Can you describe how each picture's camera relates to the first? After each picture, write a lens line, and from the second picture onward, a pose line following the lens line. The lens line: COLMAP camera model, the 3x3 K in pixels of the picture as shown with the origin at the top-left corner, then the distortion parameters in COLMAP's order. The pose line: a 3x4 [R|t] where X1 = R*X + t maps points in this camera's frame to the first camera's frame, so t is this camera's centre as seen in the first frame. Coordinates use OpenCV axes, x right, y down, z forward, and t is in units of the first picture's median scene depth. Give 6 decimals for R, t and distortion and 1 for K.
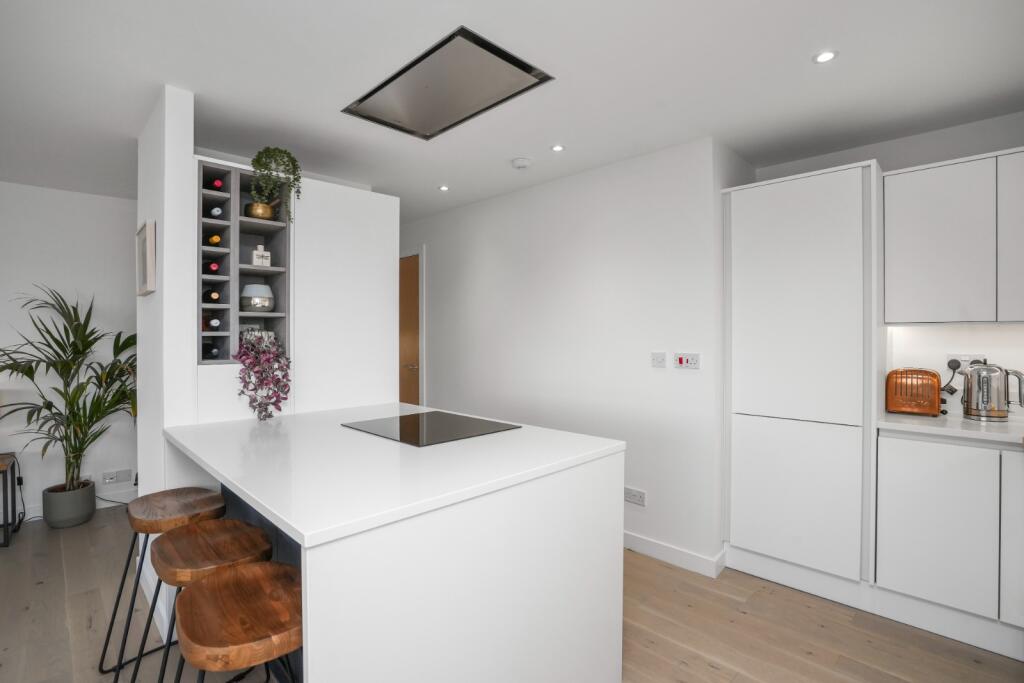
lens RADIAL K [[484.8, 0, 502.1], [0, 484.8, 336.2], [0, 0, 1]] dist [-0.039706, 0.009516]
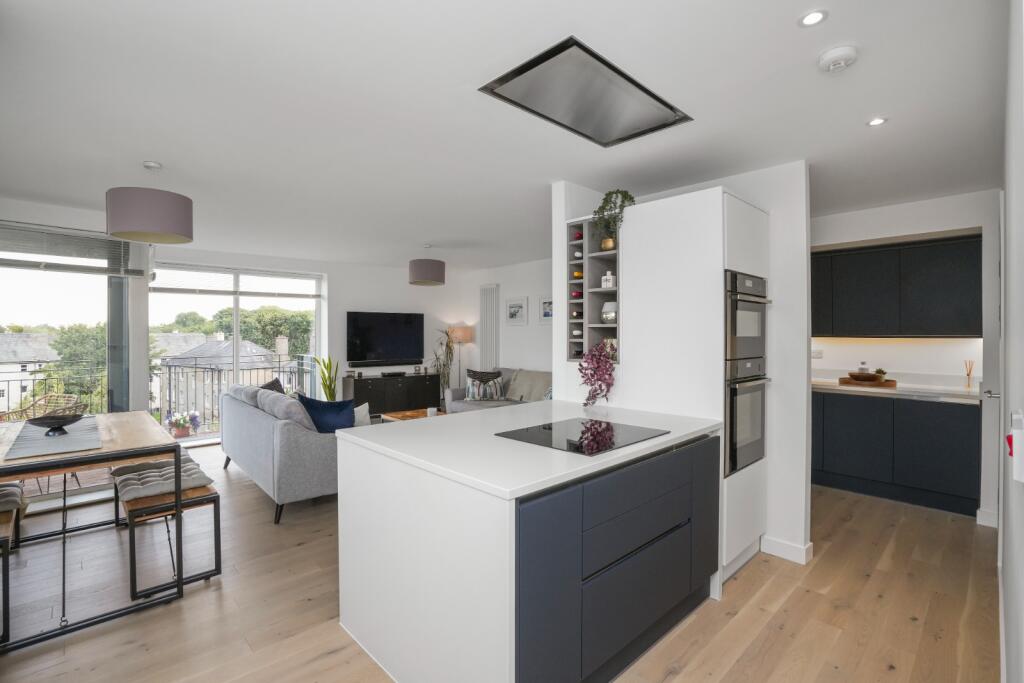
lens RADIAL K [[484.8, 0, 518.1], [0, 484.8, 336.6], [0, 0, 1]] dist [-0.039706, 0.009516]
pose [[0.009453, 0.017142, -0.999808, 0.824288], [-0.008714, 0.999817, 0.017059, -0.037997], [0.999917, 0.008551, 0.009600, 0.791935]]
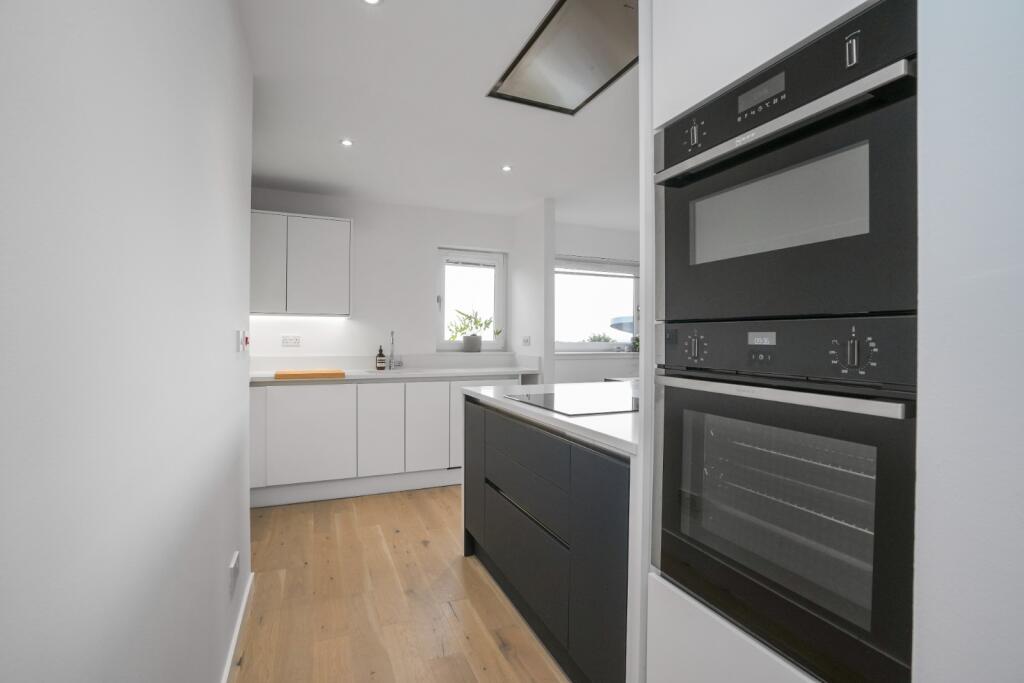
lens RADIAL K [[484.8, 0, 521.0], [0, 484.8, 345.9], [0, 0, 1]] dist [-0.039706, 0.009516]
pose [[-0.938694, -0.009079, 0.344633, -0.339381], [-0.002068, 0.999783, 0.020706, 0.048353], [-0.344746, 0.018724, -0.938509, 1.838049]]
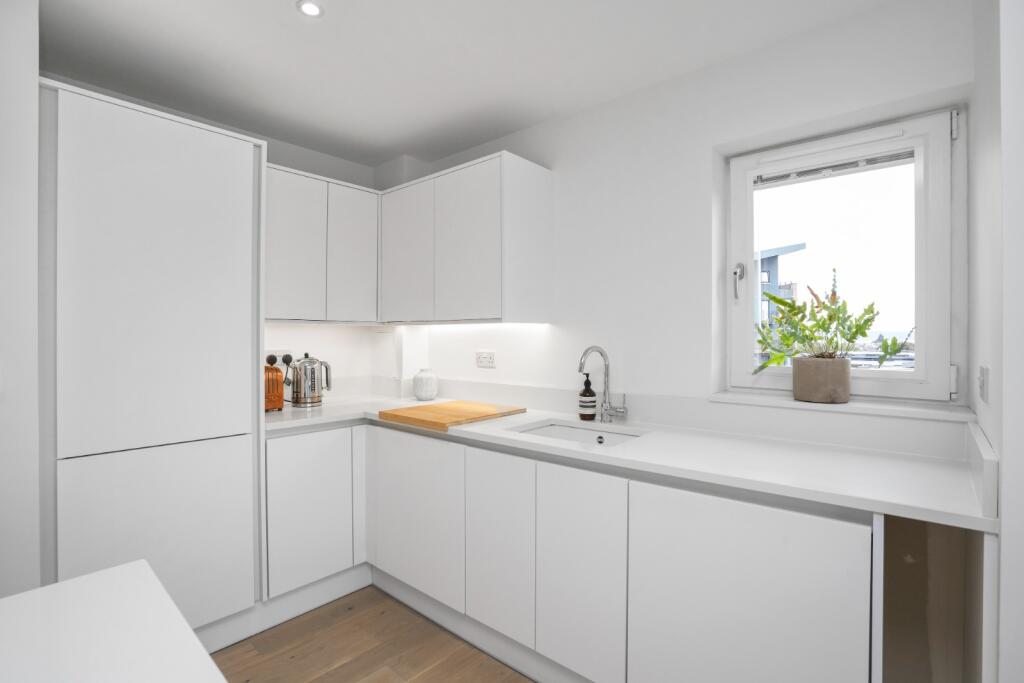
lens RADIAL K [[484.8, 0, 513.4], [0, 484.8, 337.0], [0, 0, 1]] dist [-0.039706, 0.009516]
pose [[-0.068365, -0.001516, 0.997659, -0.170115], [0.008554, 0.999961, 0.002106, 0.010659], [-0.997624, 0.008677, -0.068349, 0.547334]]
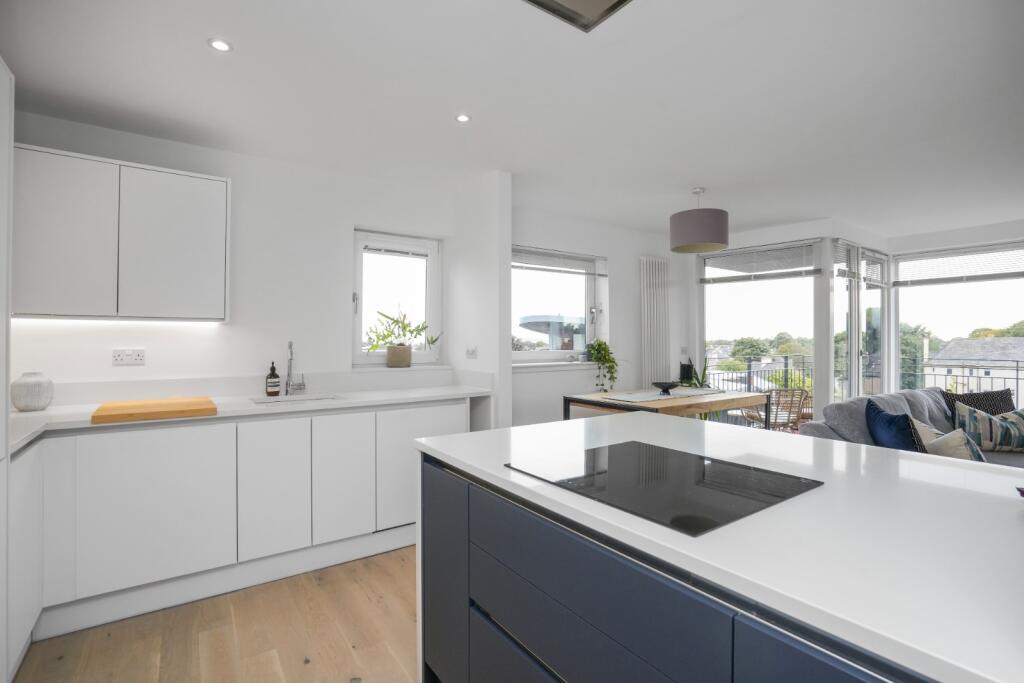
lens RADIAL K [[484.8, 0, 521.8], [0, 484.8, 338.9], [0, 0, 1]] dist [-0.039706, 0.009516]
pose [[-0.989512, -0.003131, 0.144417, -0.067797], [-0.001563, 0.999939, 0.010973, 0.010485], [-0.144443, 0.010632, -0.989456, 1.494143]]
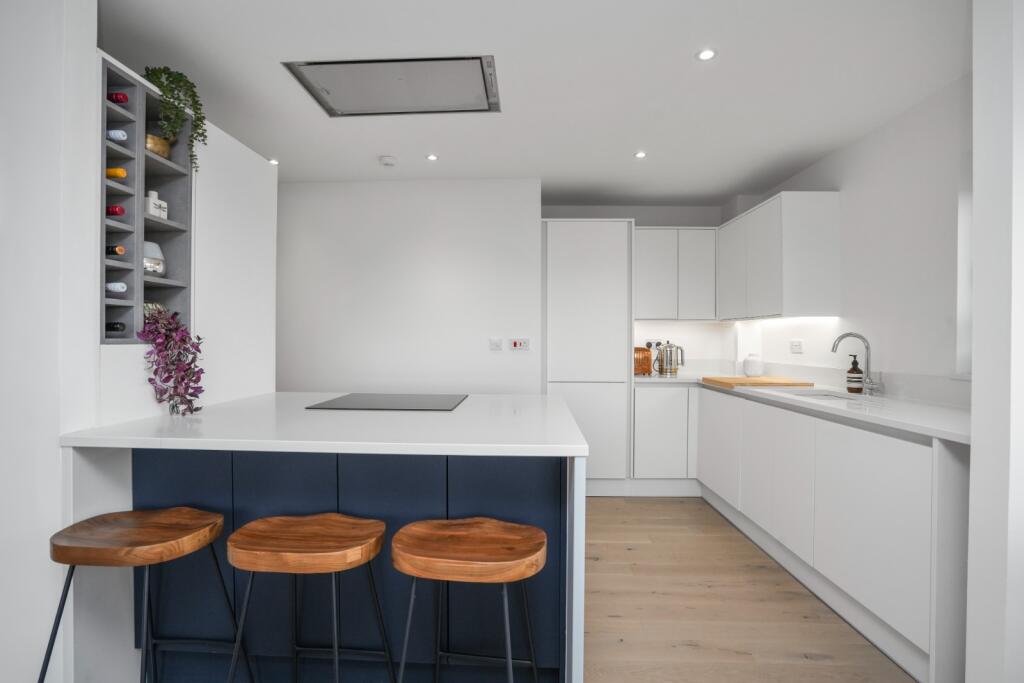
lens RADIAL K [[484.8, 0, 503.6], [0, 484.8, 339.5], [0, 0, 1]] dist [-0.039706, 0.009516]
pose [[0.735472, 0.005618, 0.677532, -0.642060], [-0.000571, 0.999970, -0.007671, 0.056432], [-0.677555, 0.005255, 0.735454, 0.069148]]
